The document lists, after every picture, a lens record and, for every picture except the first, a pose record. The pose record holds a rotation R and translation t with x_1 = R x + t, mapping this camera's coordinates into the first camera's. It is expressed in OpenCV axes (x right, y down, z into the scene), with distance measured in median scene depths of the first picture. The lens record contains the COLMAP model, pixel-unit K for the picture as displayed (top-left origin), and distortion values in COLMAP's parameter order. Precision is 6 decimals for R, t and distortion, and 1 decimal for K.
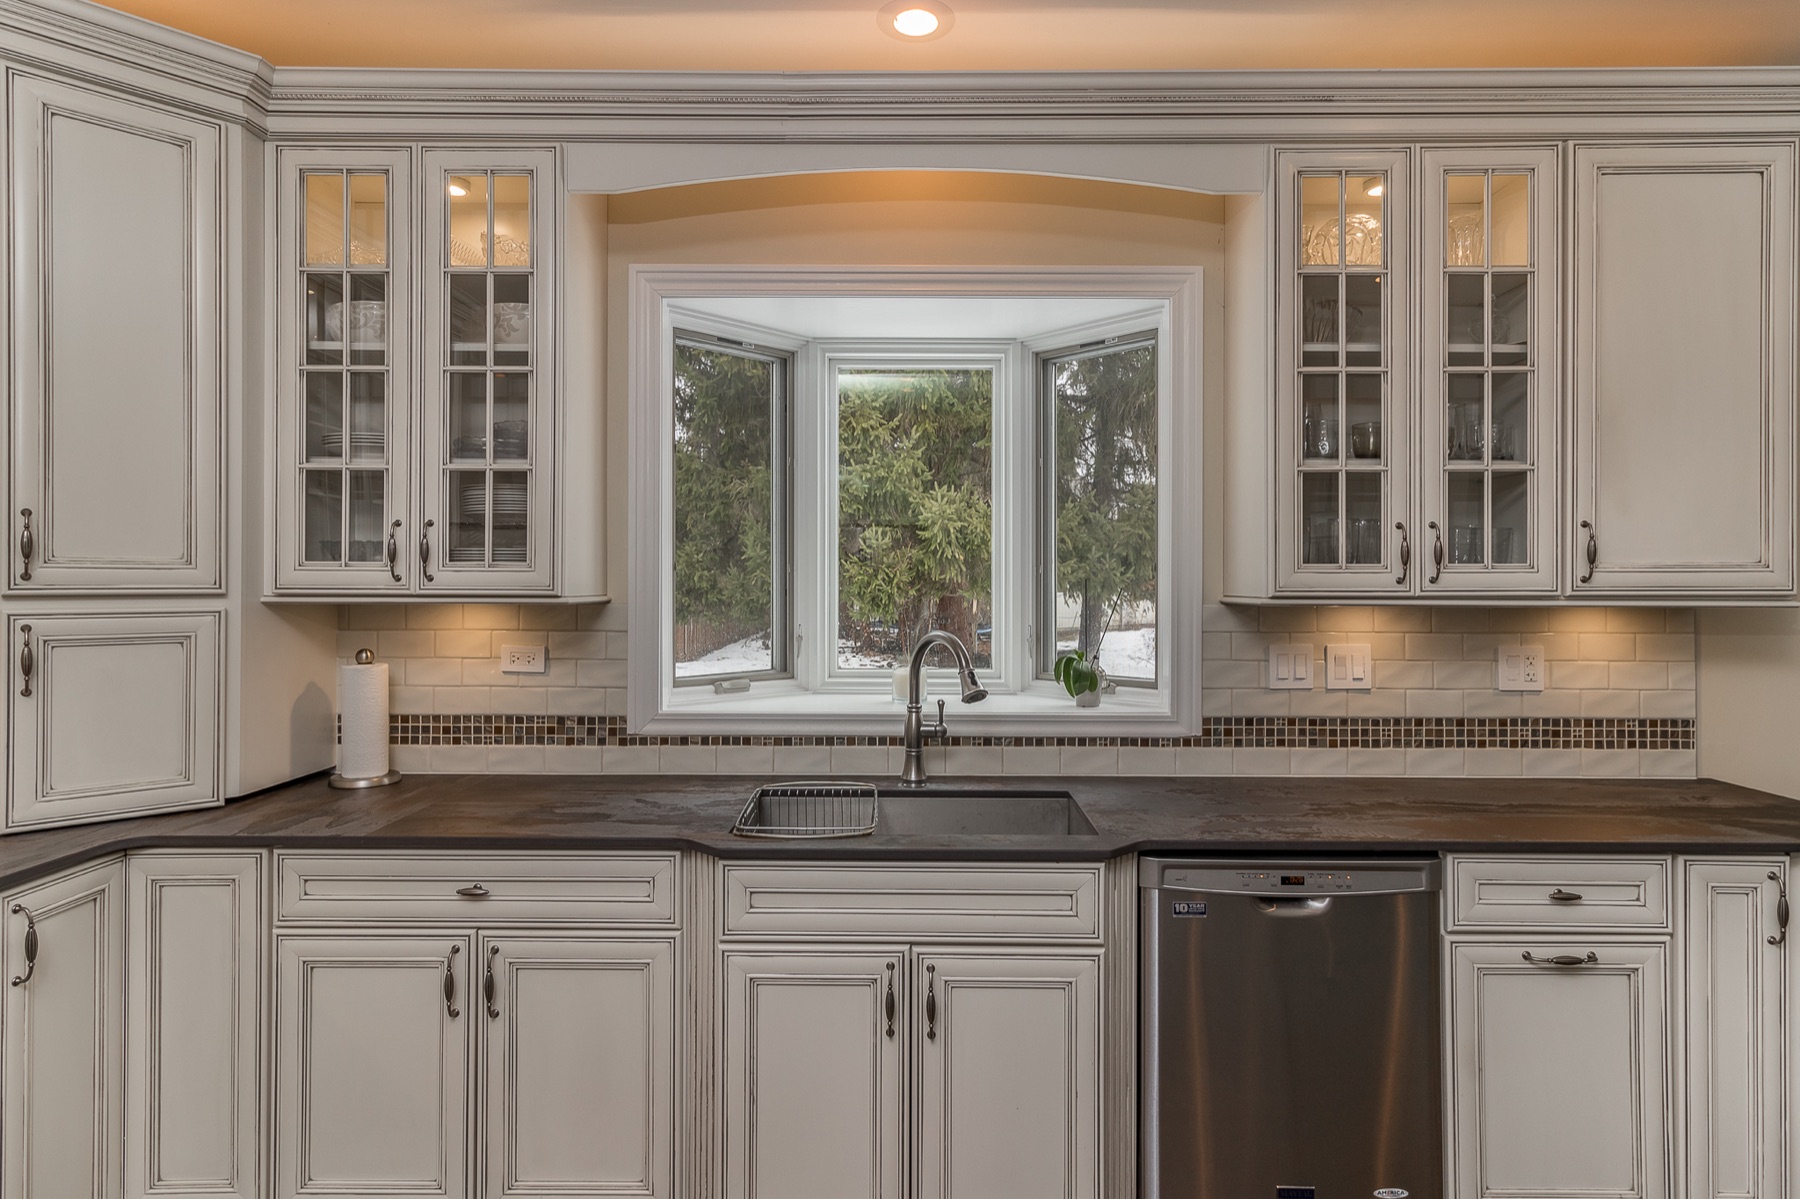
lens RADIAL K [[989.1, 0, 910.5], [0, 989.1, 581.2], [0, 0, 1]] dist [0.009832, 0.001851]
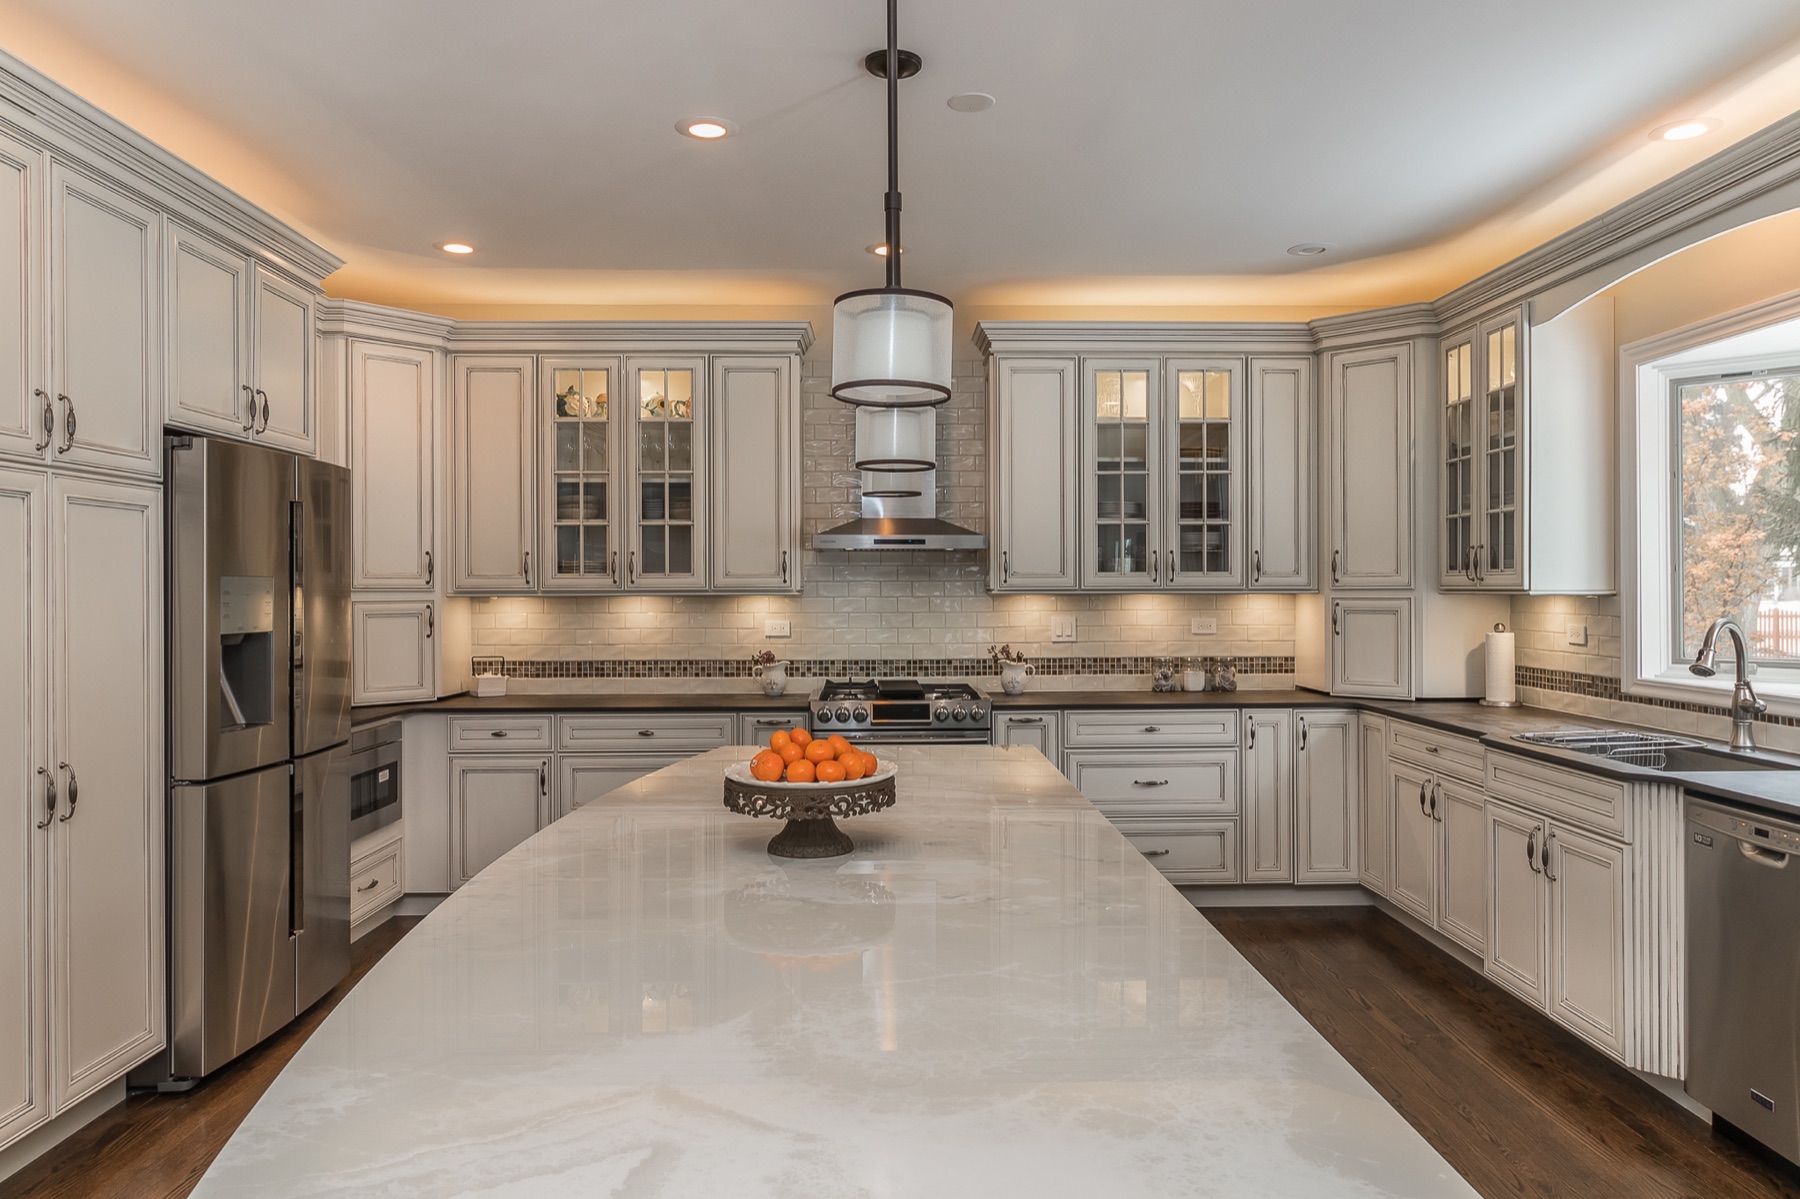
lens RADIAL K [[1195.6, 0, 906.4], [0, 1195.6, 595.4], [0, 0, 1]] dist [-0.003222, 0.003055]
pose [[0.029442, 0.001627, -0.999565, 1.322769], [0.005683, 0.999982, 0.001795, 0.013144], [0.999550, -0.005733, 0.029432, -0.026854]]
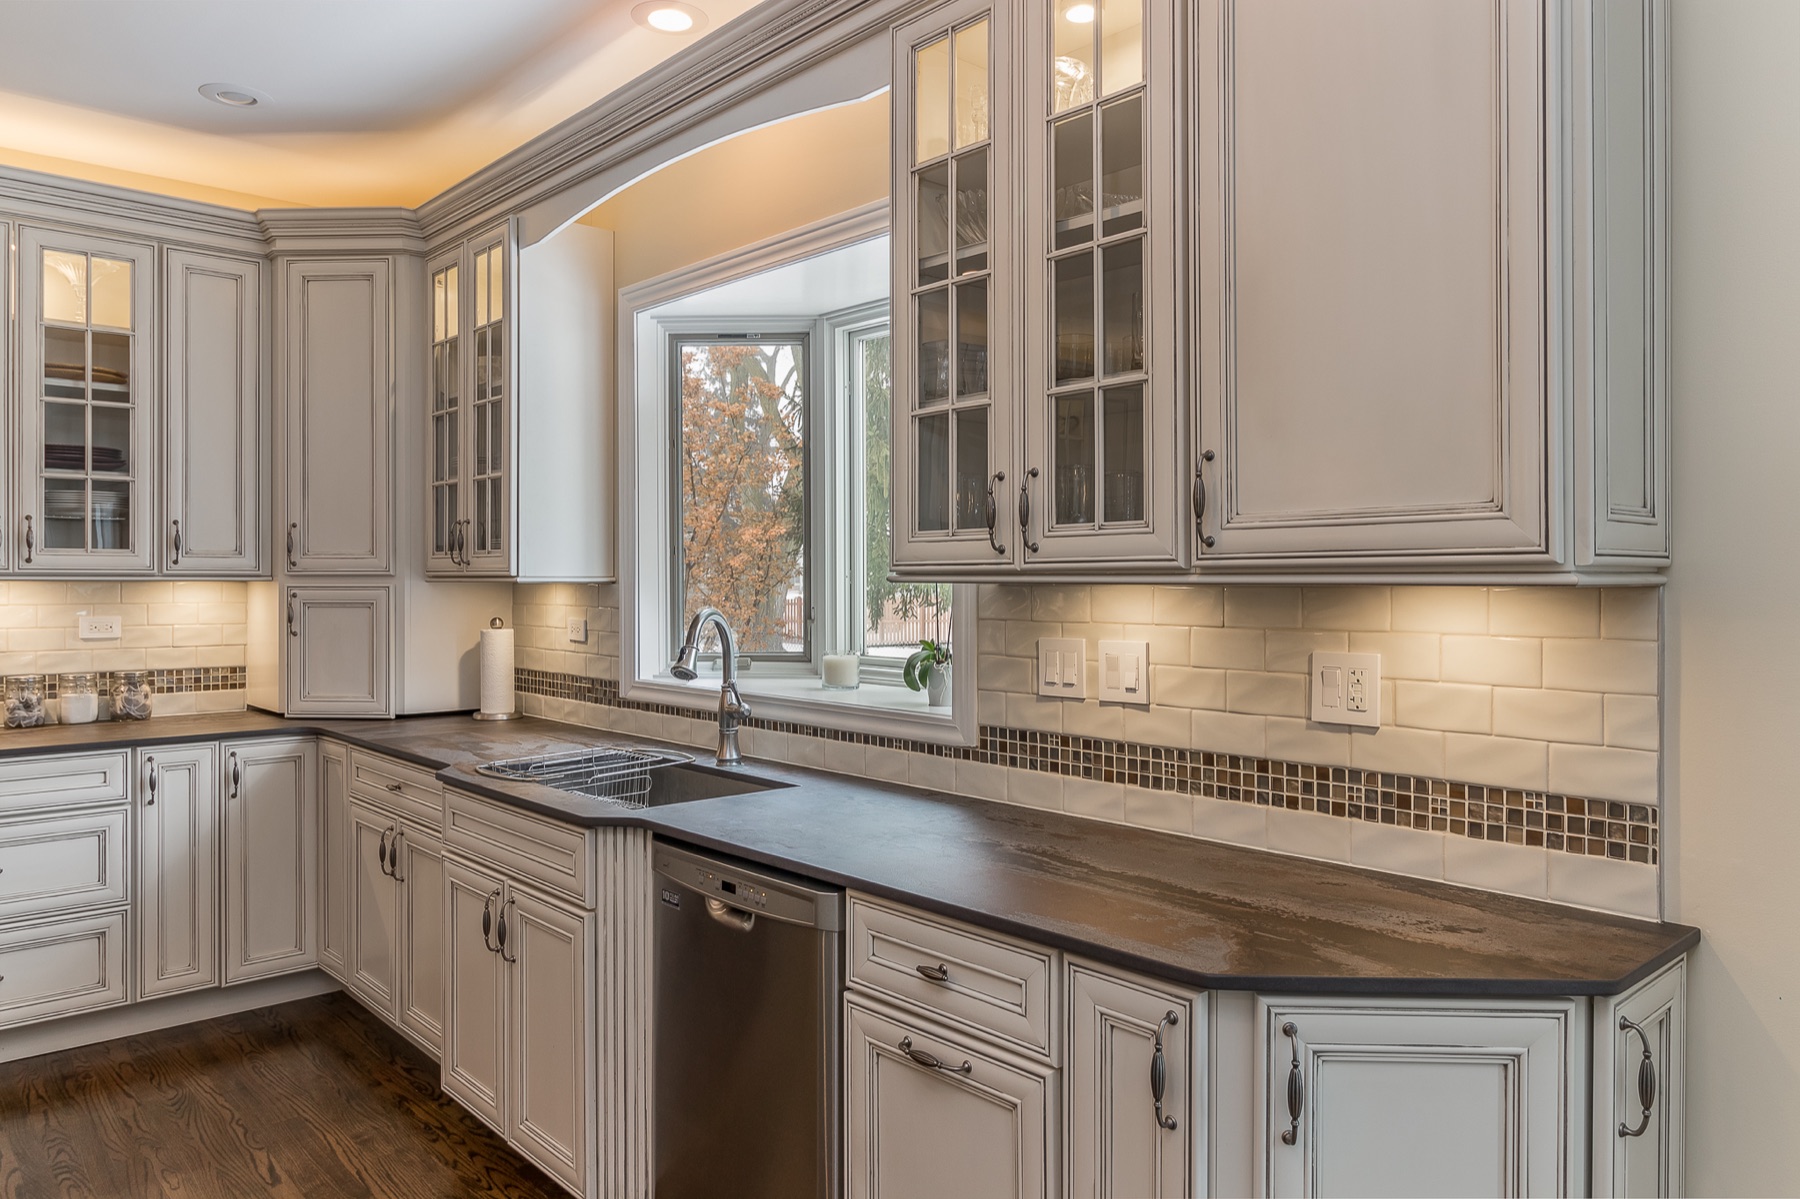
lens RADIAL K [[1231.8, 0, 903.4], [0, 1231.8, 577.1], [0, 0, 1]] dist [0.001037, 0.001399]
pose [[0.674605, -0.003958, -0.738169, 0.993766], [0.003149, 0.999992, -0.002484, 0.019444], [0.738172, -0.000649, 0.674612, 0.278338]]
